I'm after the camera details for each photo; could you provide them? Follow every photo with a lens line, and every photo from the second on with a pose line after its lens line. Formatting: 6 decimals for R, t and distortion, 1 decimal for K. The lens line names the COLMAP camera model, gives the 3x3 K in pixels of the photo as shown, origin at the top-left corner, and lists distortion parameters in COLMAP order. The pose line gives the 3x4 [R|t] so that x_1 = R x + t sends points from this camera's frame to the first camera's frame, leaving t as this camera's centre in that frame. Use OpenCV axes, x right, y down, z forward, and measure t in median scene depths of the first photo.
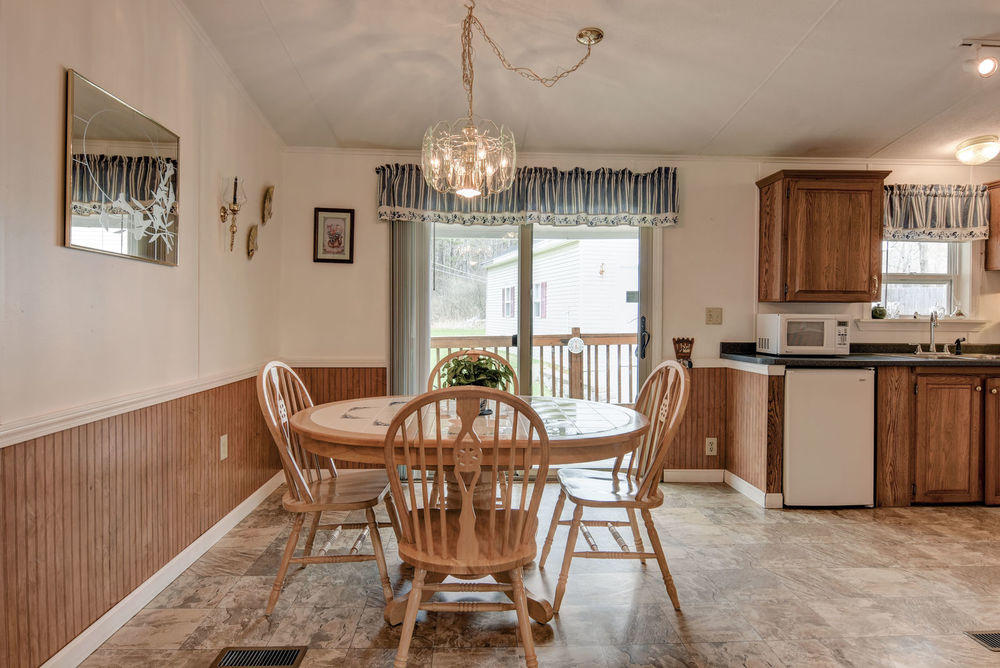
lens RADIAL K [[592.6, 0, 495.9], [0, 592.6, 328.8], [0, 0, 1]] dist [-0.004478, -0.011786]
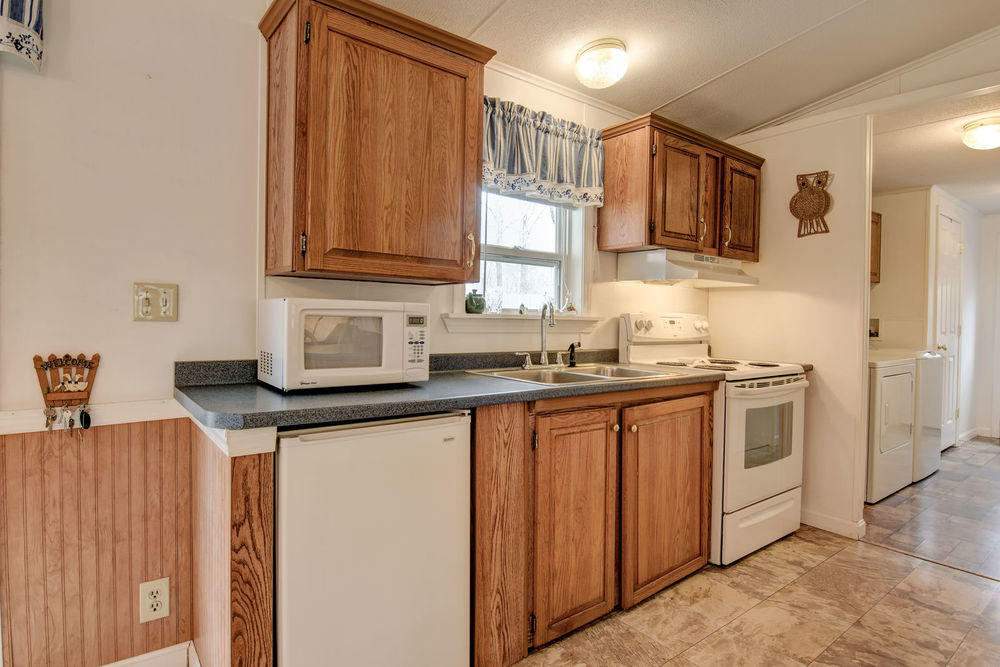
lens RADIAL K [[540.3, 0, 499.7], [0, 540.3, 331.9], [0, 0, 1]] dist [0.002107, 0.000216]
pose [[0.808974, -0.007182, 0.587800, 0.345398], [0.001708, 0.999950, 0.009867, -0.003207], [-0.587842, -0.006979, 0.808946, 0.541154]]
